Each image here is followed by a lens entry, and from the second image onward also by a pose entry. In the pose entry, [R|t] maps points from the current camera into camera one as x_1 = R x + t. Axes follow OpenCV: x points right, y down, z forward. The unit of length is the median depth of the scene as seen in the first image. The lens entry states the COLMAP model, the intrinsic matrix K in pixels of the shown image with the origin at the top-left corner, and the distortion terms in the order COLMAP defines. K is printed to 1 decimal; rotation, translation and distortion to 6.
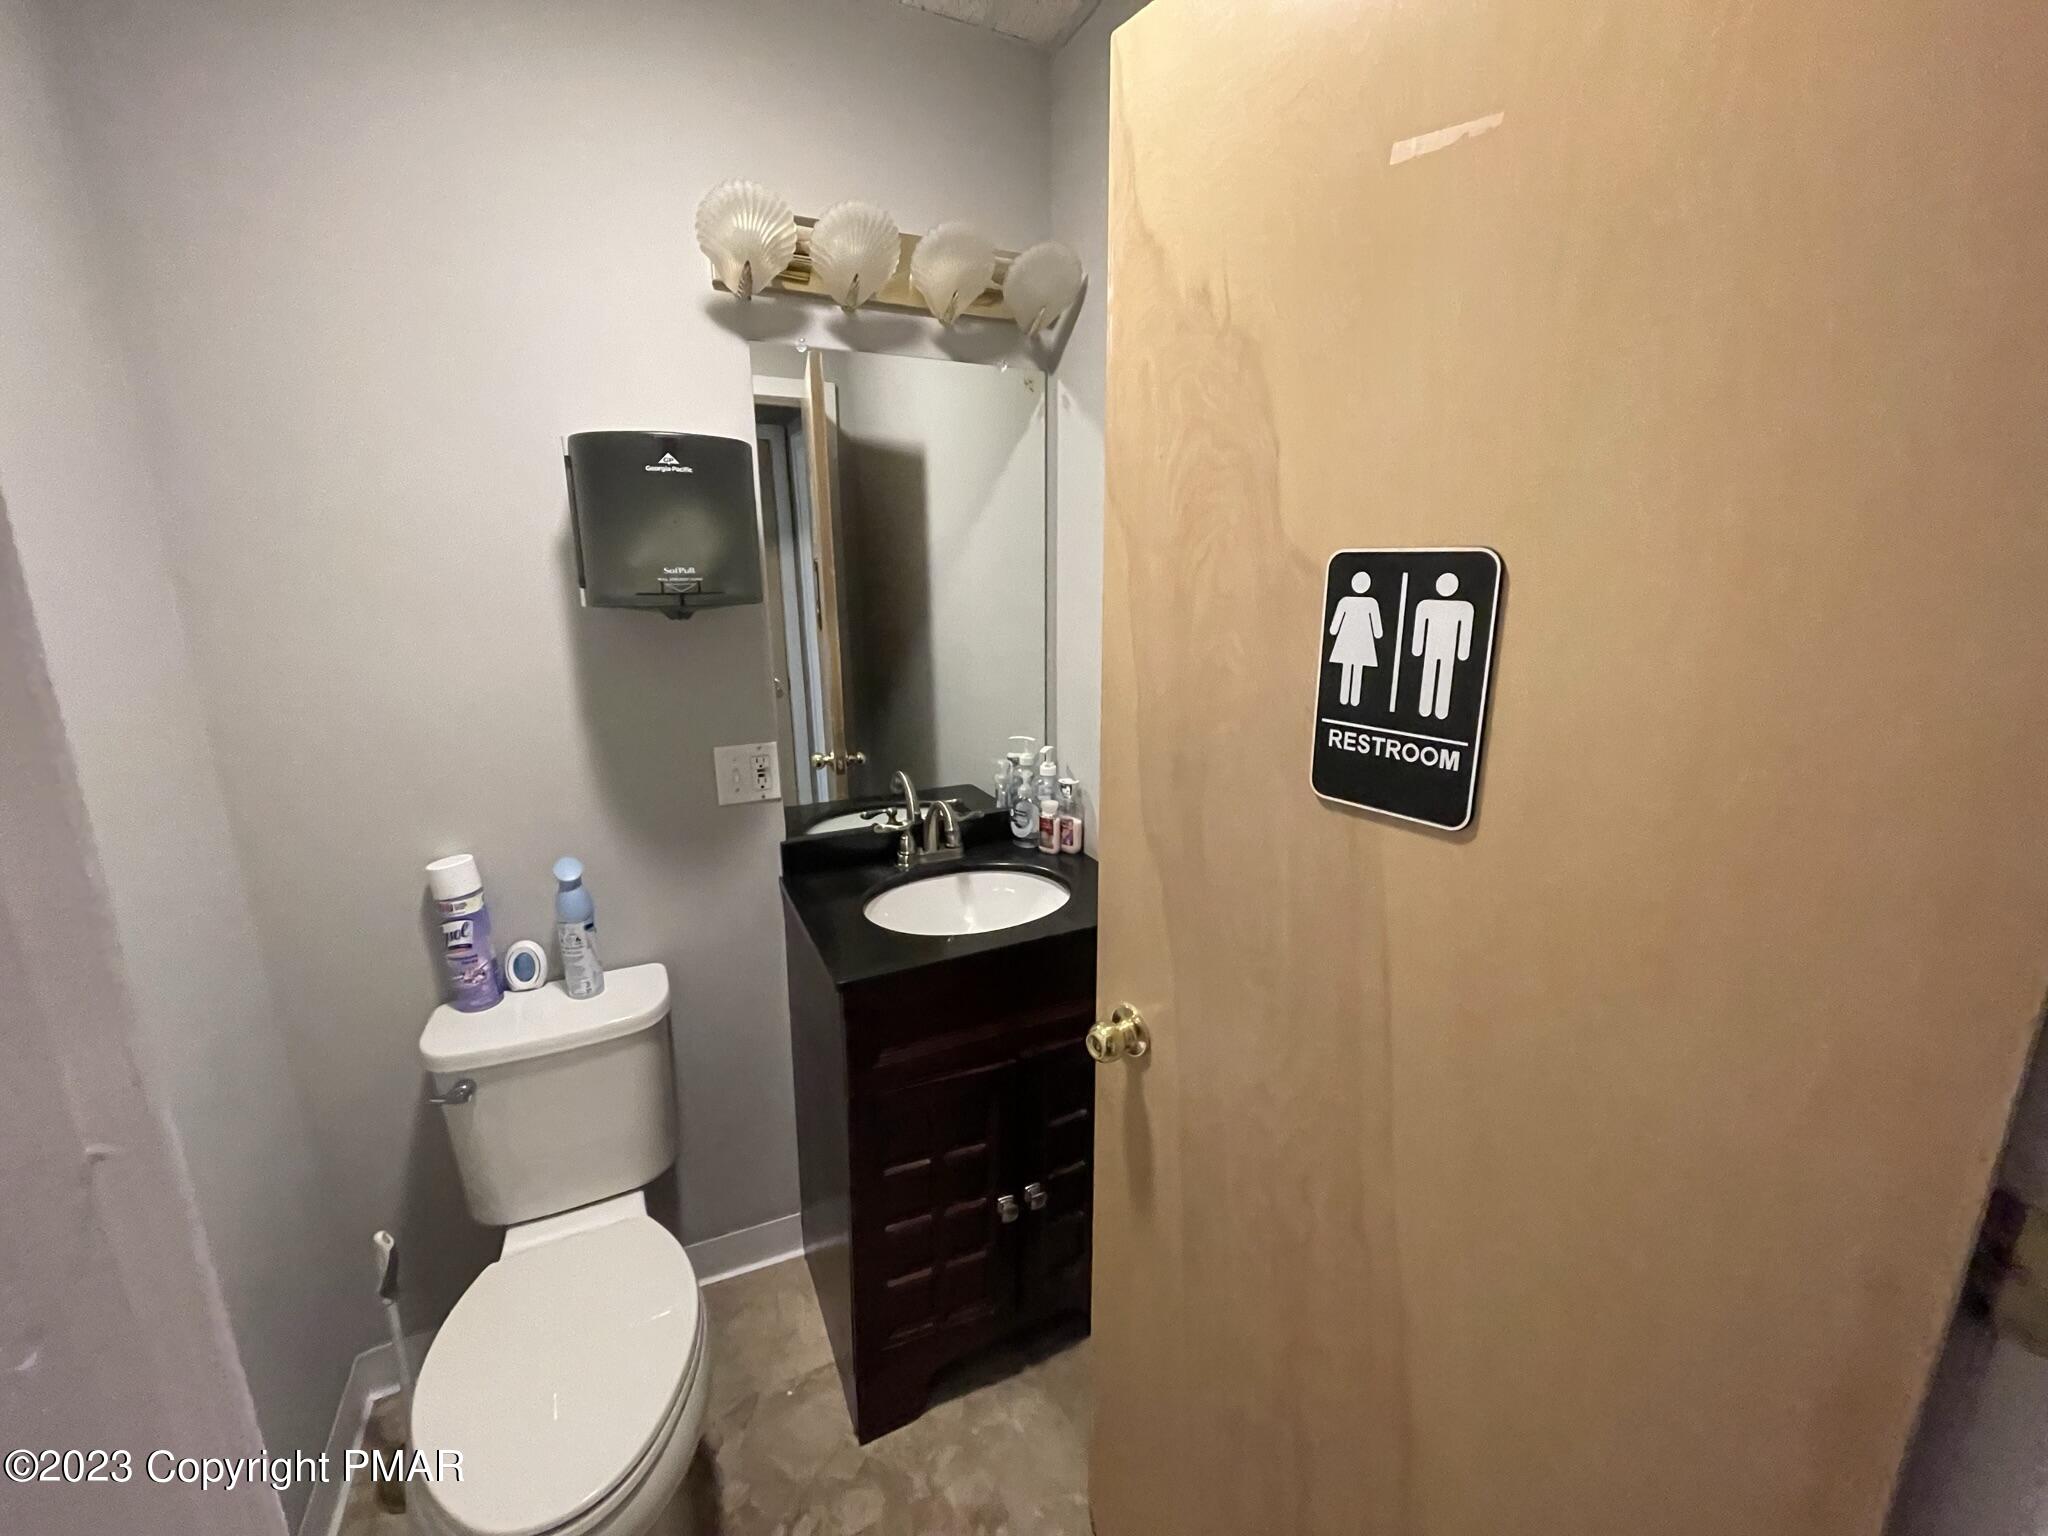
lens RADIAL K [[825.9, 0, 1024.6], [0, 825.9, 757.4], [0, 0, 1]] dist [-0.011090, 0.000675]
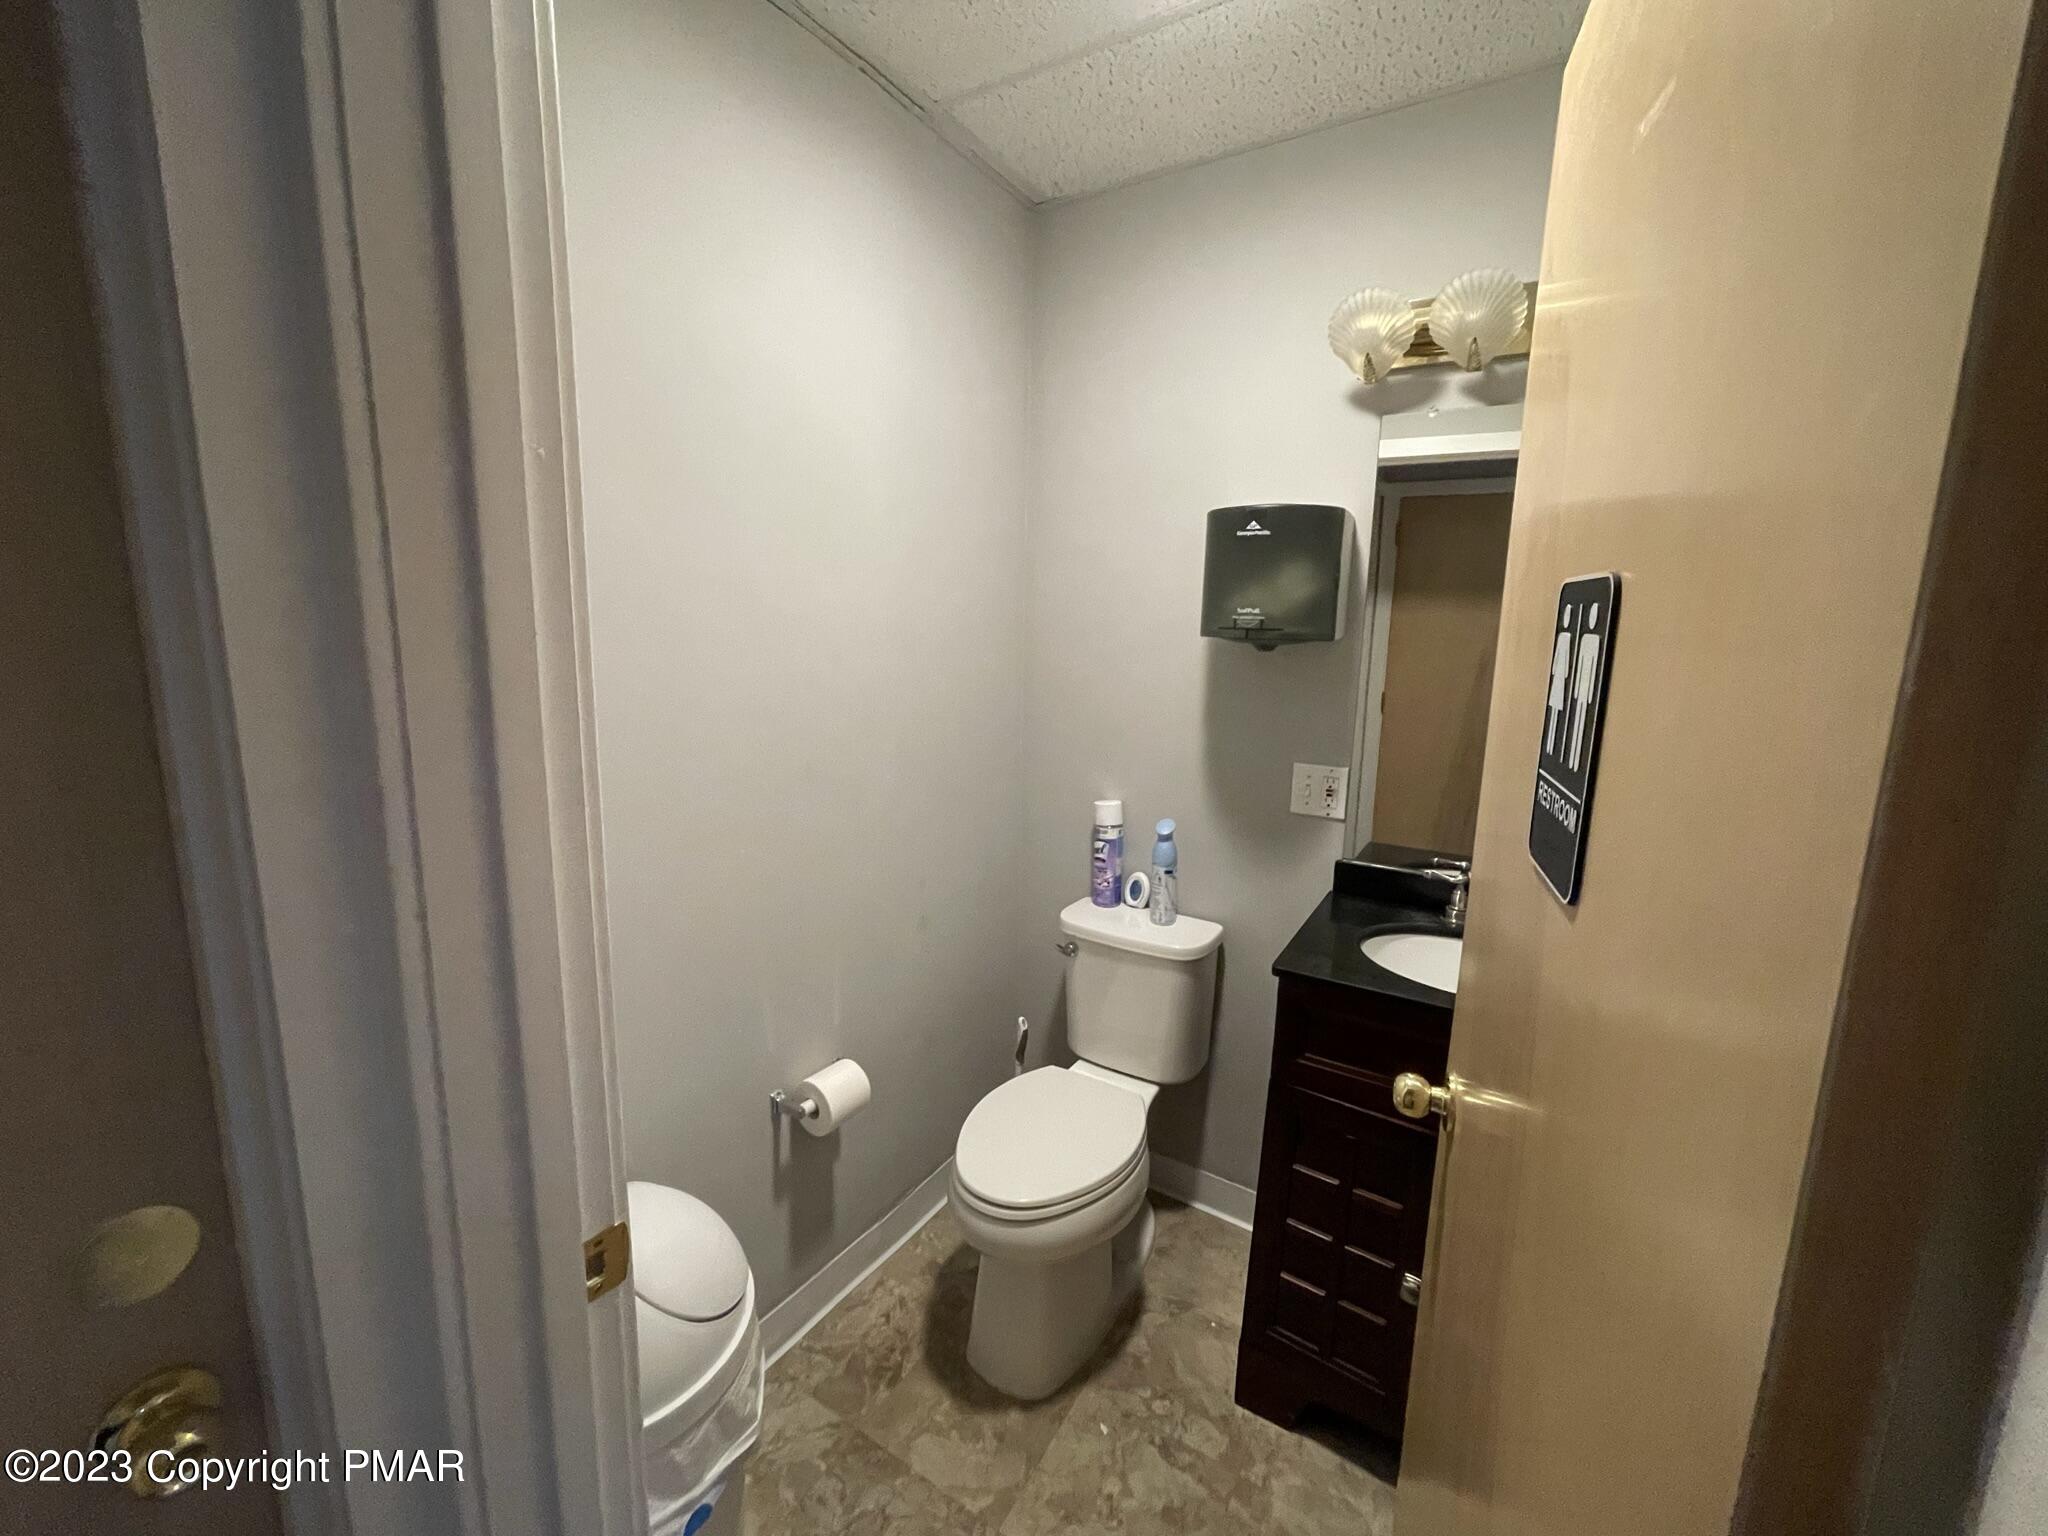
lens RADIAL K [[825.9, 0, 1023.0], [0, 825.9, 762.0], [0, 0, 1]] dist [-0.011090, 0.000675]
pose [[0.534413, 0.166050, -0.828752, 0.433978], [-0.219261, 0.974182, 0.053800, 0.009787], [0.816288, 0.152961, 0.557024, 0.028885]]
